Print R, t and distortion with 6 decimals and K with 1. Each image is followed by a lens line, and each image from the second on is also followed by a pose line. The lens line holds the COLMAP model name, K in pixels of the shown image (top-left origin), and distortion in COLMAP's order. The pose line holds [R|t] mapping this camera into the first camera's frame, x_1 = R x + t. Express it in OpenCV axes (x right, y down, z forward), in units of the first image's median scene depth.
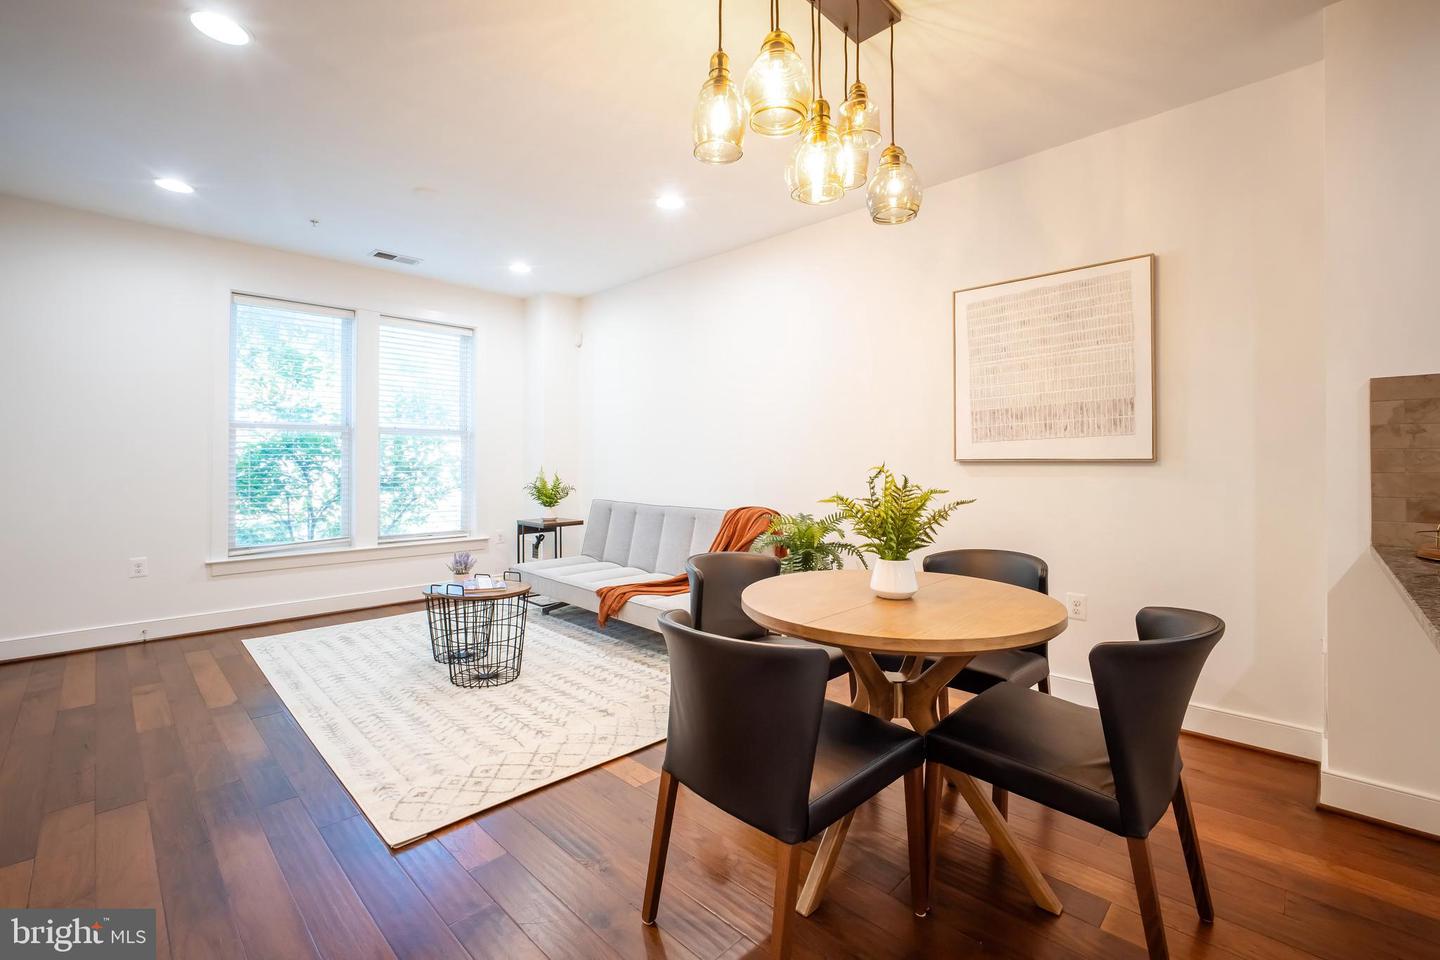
lens RADIAL K [[624.6, 0, 720.6], [0, 624.6, 458.6], [0, 0, 1]] dist [-0.033919, 0.010764]
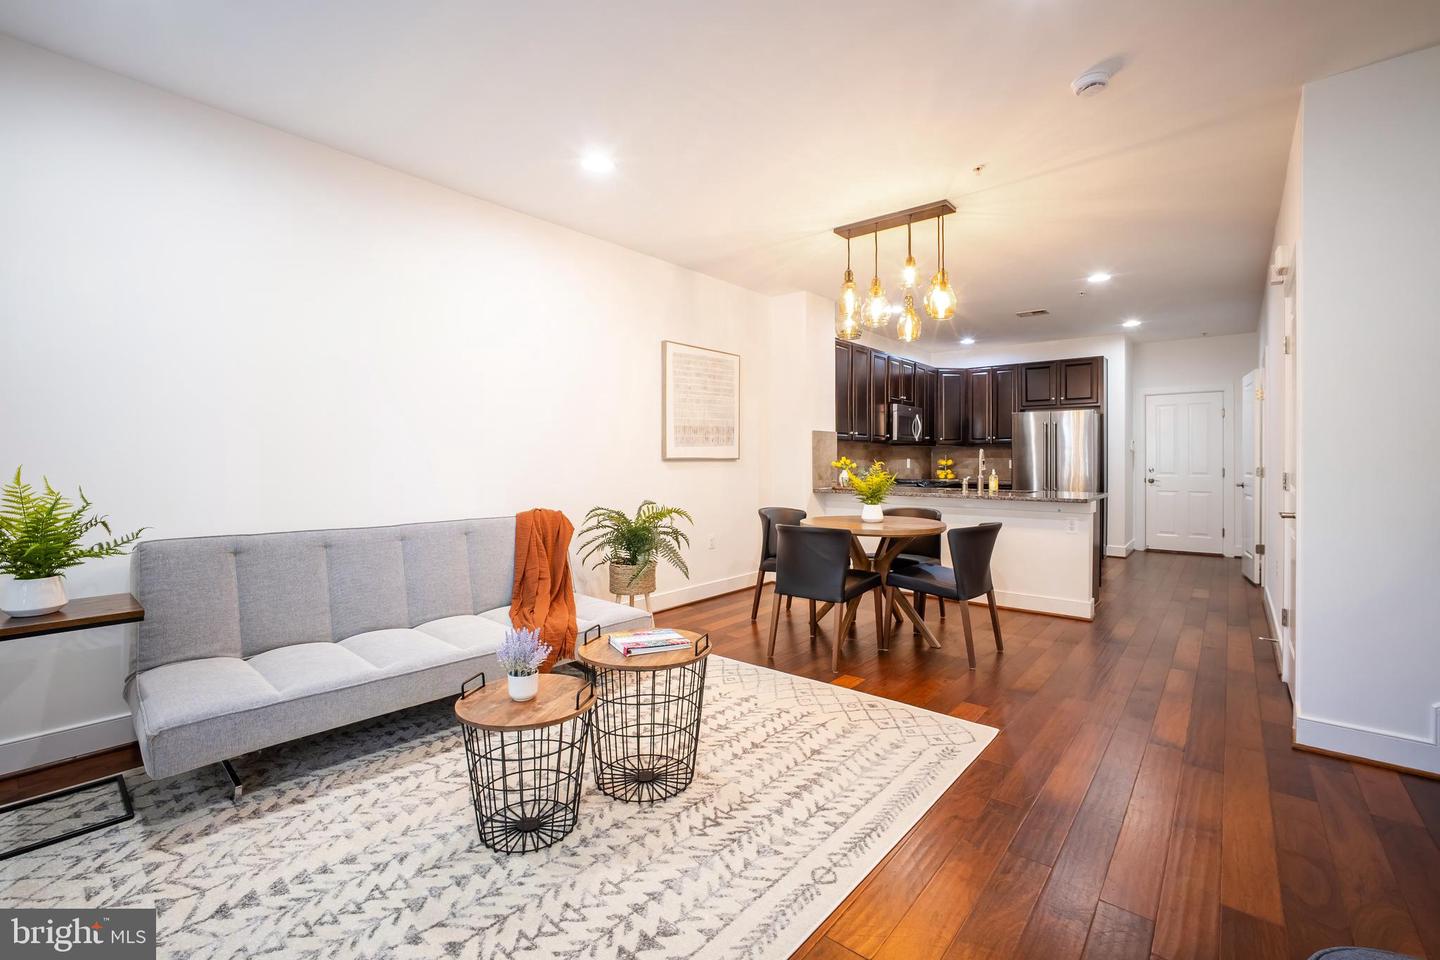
lens RADIAL K [[624.6, 0, 714.4], [0, 624.6, 471.6], [0, 0, 1]] dist [-0.033919, 0.010764]
pose [[-0.071736, -0.019141, 0.997240, -1.097296], [-0.007248, 0.999799, 0.018669, 0.005584], [-0.997397, -0.005889, -0.071860, 1.017076]]
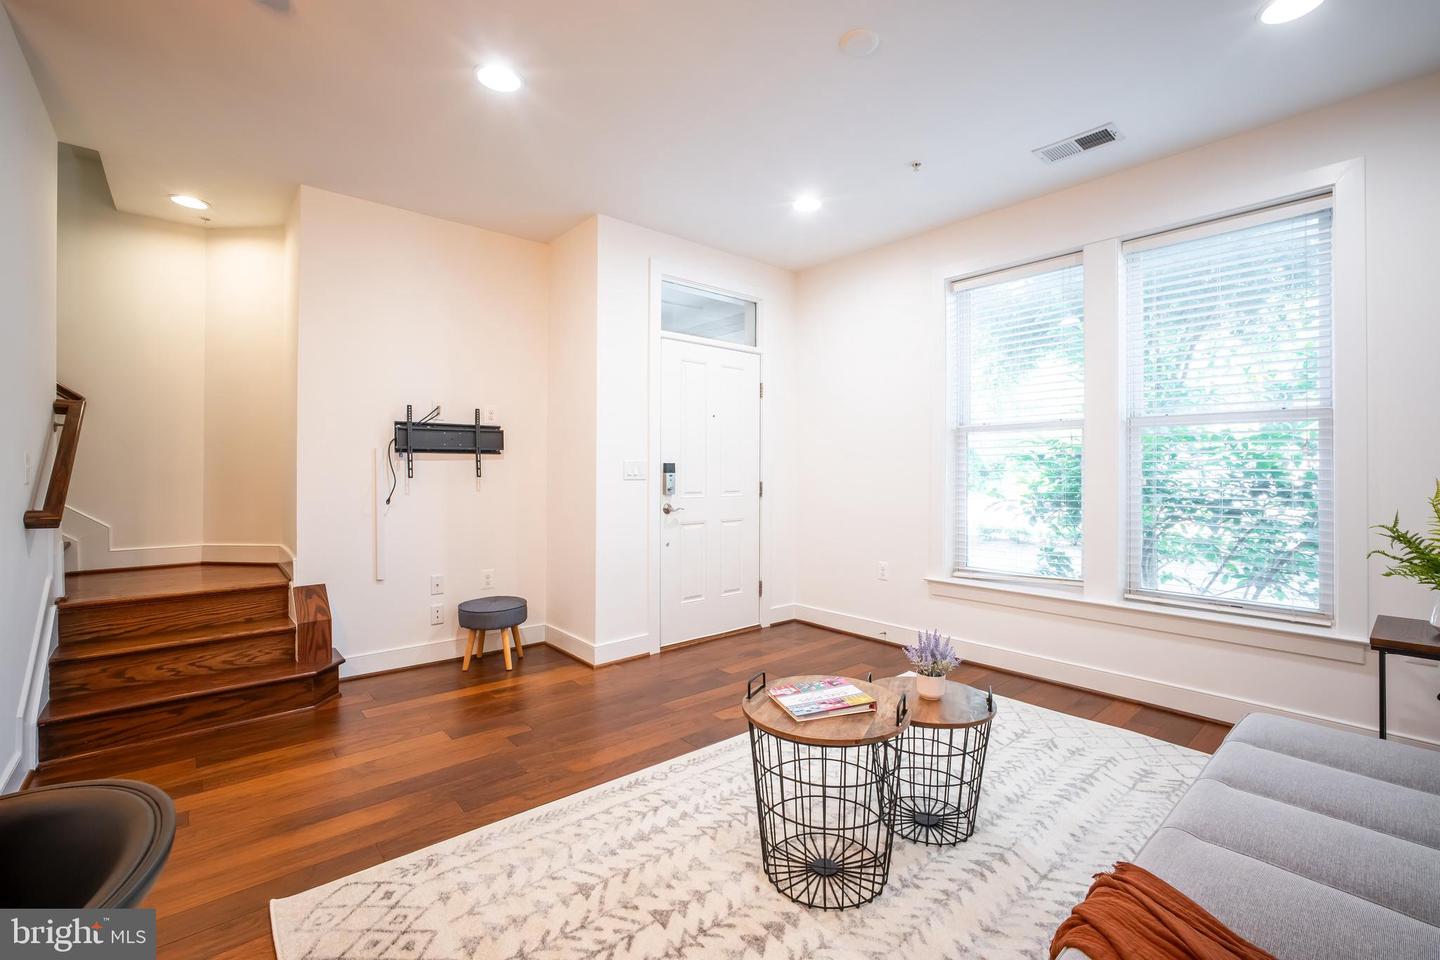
lens RADIAL K [[624.6, 0, 717.9], [0, 624.6, 467.4], [0, 0, 1]] dist [-0.033919, 0.010764]
pose [[-0.084392, -0.004297, -0.996423, 0.171053], [0.003507, 0.999983, -0.004610, 0.004857], [0.996426, -0.003884, -0.084376, 0.994174]]
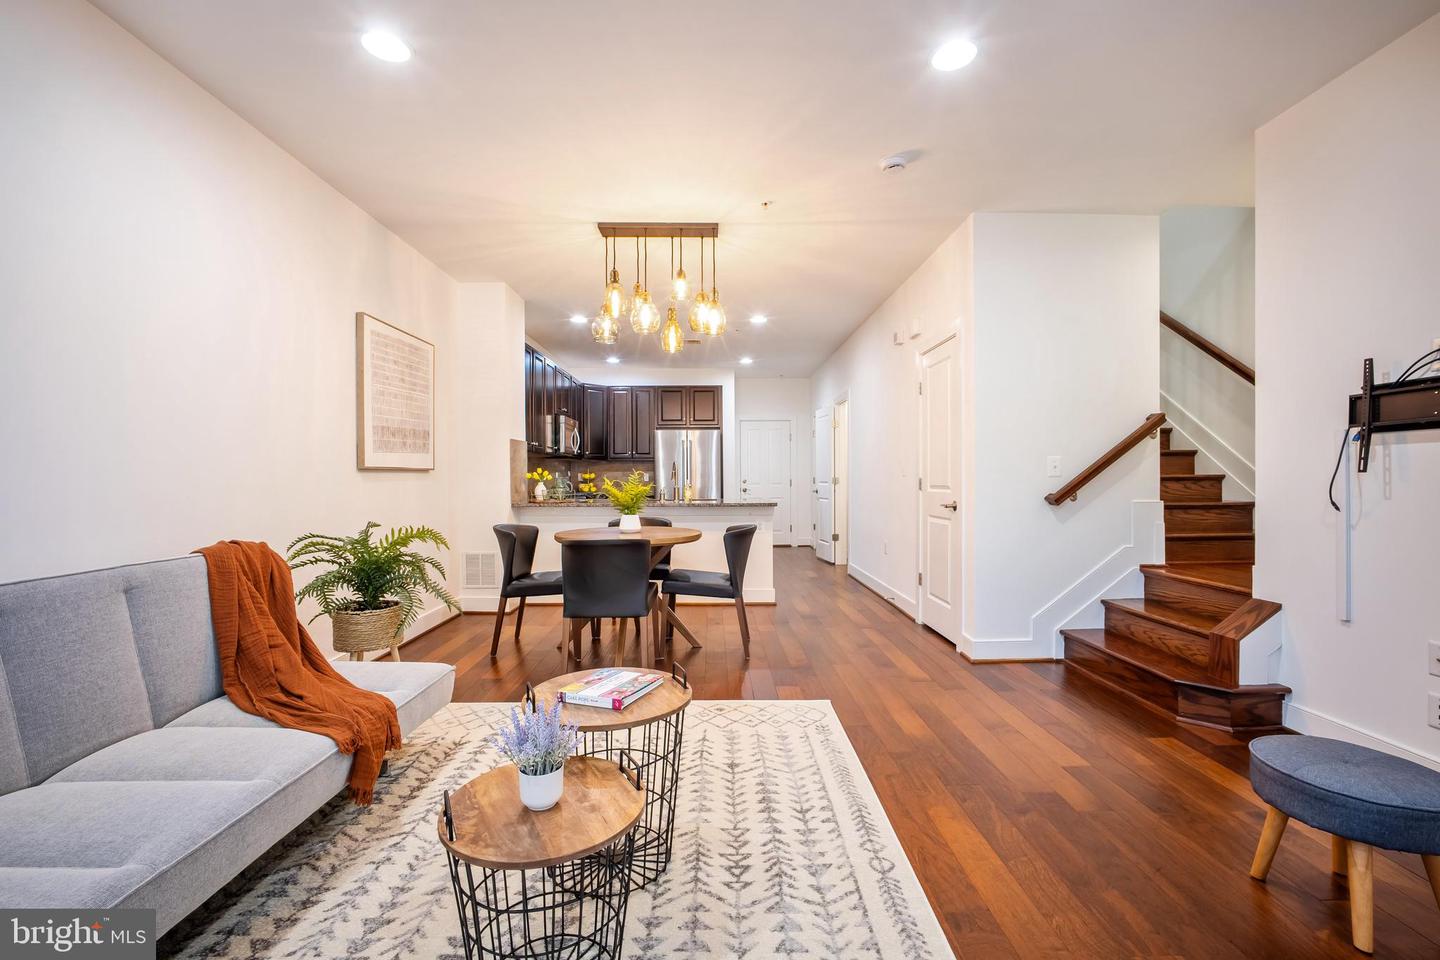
lens RADIAL K [[624.6, 0, 728.8], [0, 624.6, 485.8], [0, 0, 1]] dist [-0.033919, 0.010764]
pose [[-0.715954, -0.006409, 0.698118, -0.858820], [0.000801, 0.999950, 0.010002, 0.025181], [-0.698147, 0.007720, -0.715913, 1.363873]]
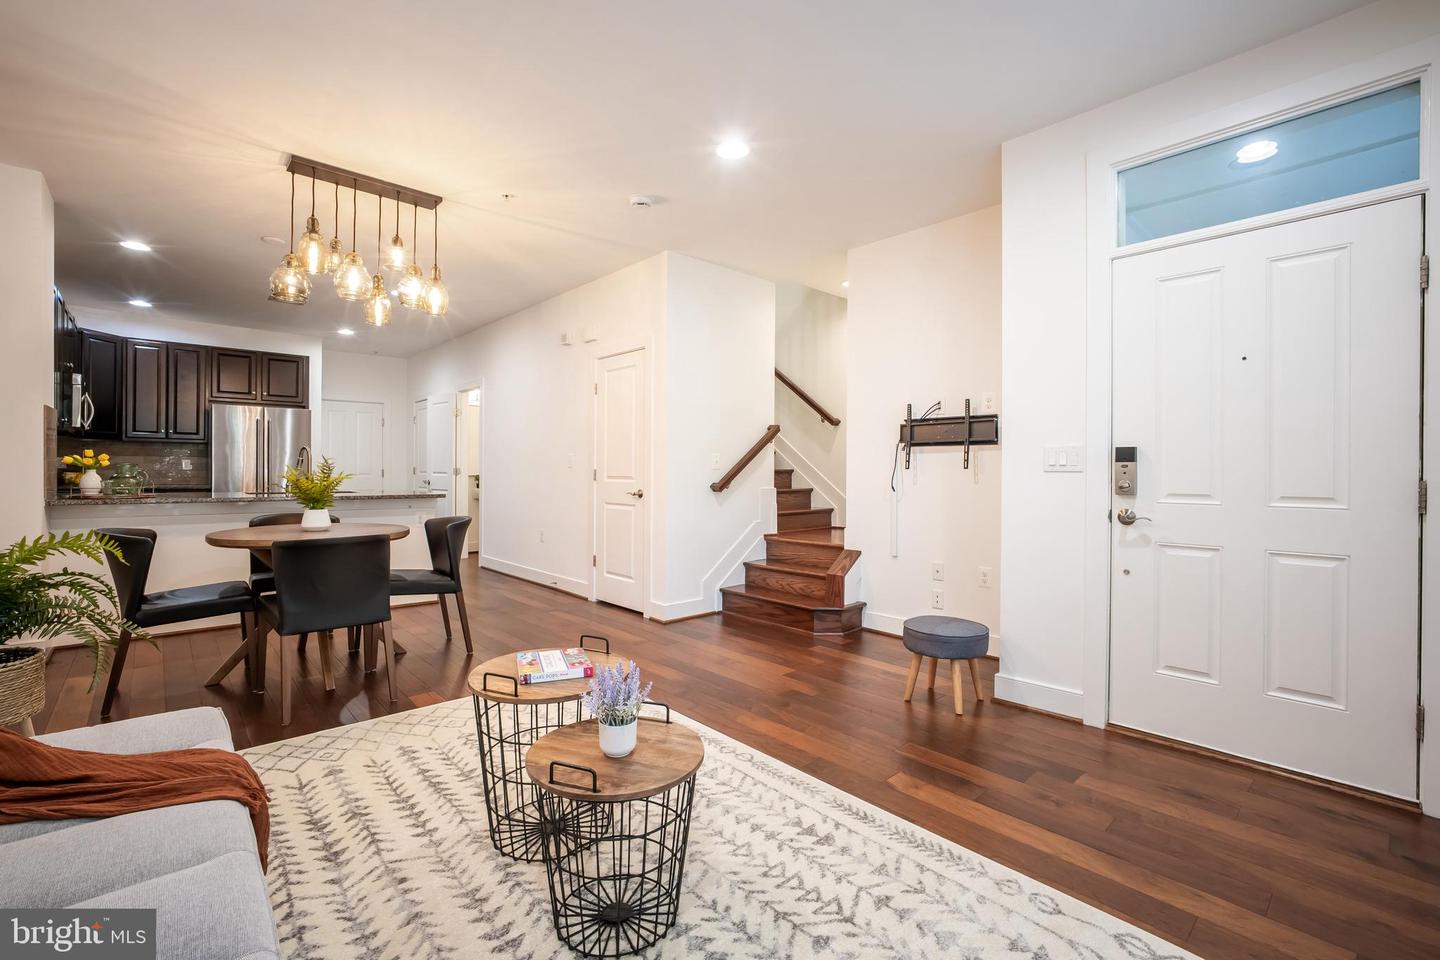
lens RADIAL K [[624.6, 0, 734.8], [0, 624.6, 480.6], [0, 0, 1]] dist [-0.033919, 0.010764]
pose [[-0.999004, -0.009324, 0.043645, -0.592079], [-0.008847, 0.999899, 0.011098, 0.028968], [-0.043744, 0.010701, -0.998985, 1.618397]]
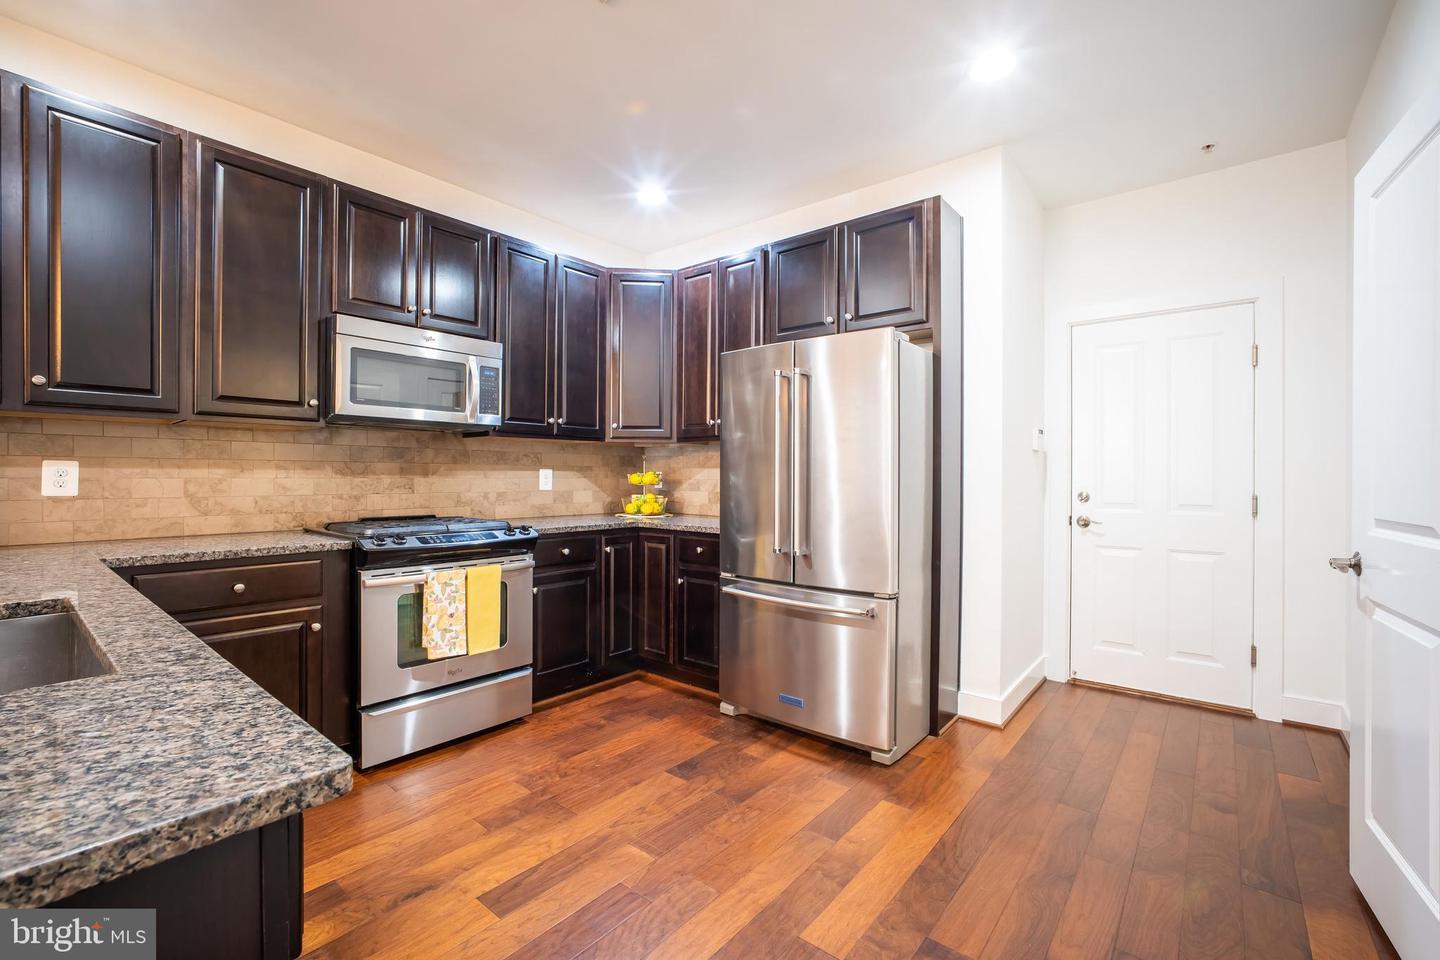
lens RADIAL K [[624.6, 0, 724.6], [0, 624.6, 480.5], [0, 0, 1]] dist [-0.033919, 0.010764]
pose [[-0.088650, -0.009893, 0.996014, 0.222230], [-0.011473, 0.999894, 0.008911, 0.001792], [-0.995997, -0.010637, -0.088754, -0.188668]]
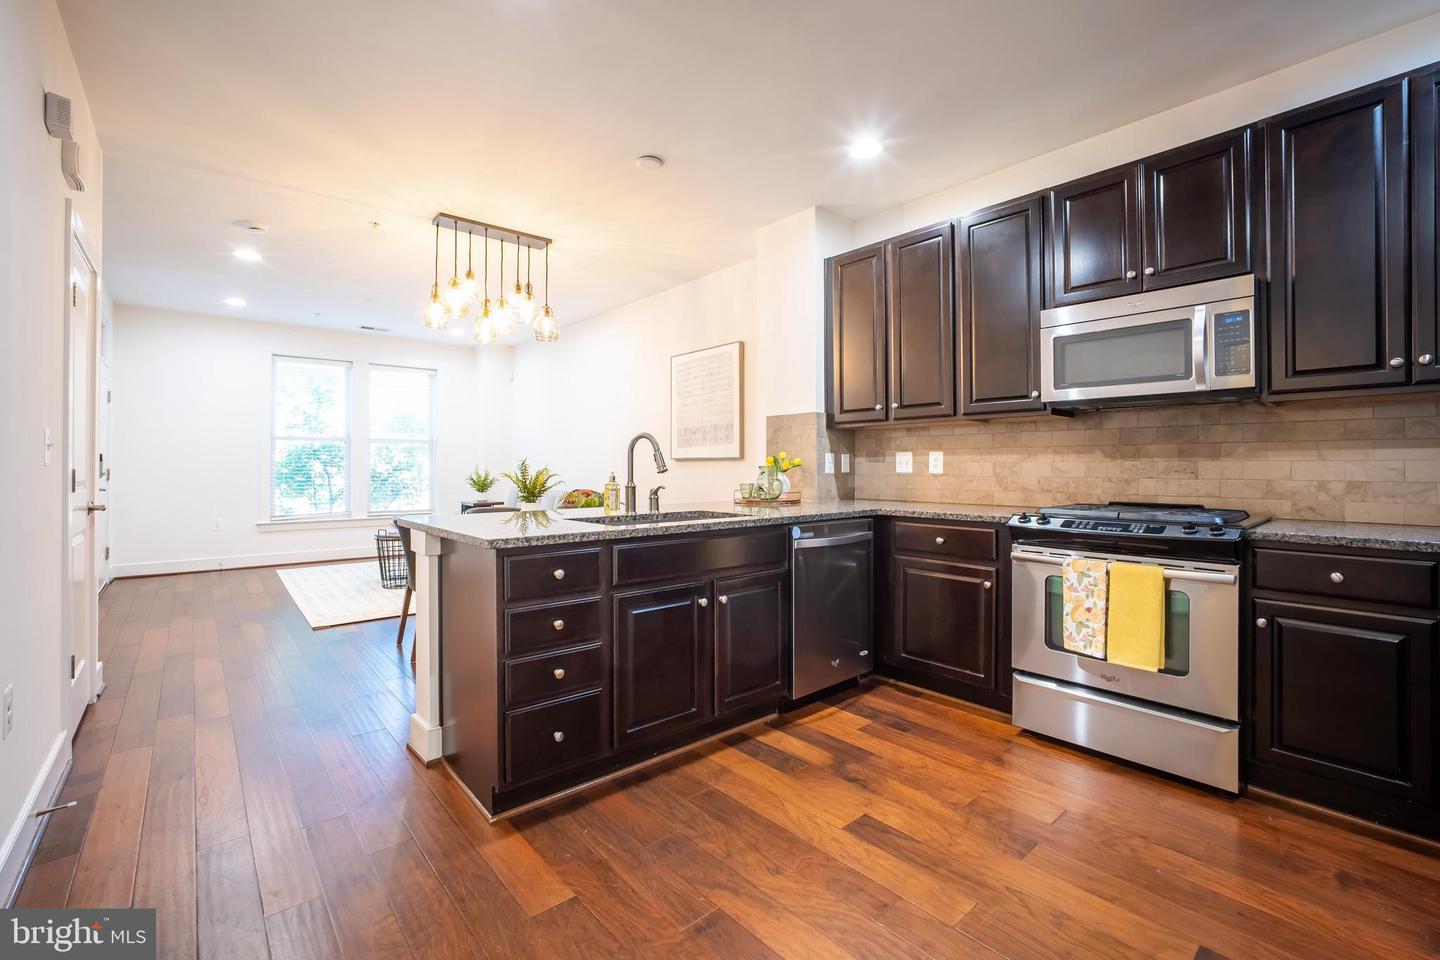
lens RADIAL K [[624.6, 0, 721.8], [0, 624.6, 462.1], [0, 0, 1]] dist [-0.033919, 0.010764]
pose [[0.996345, -0.001938, -0.085397, 0.668312], [0.001885, 0.999998, -0.000698, 0.012968], [0.085398, 0.000534, 0.996347, -0.655248]]
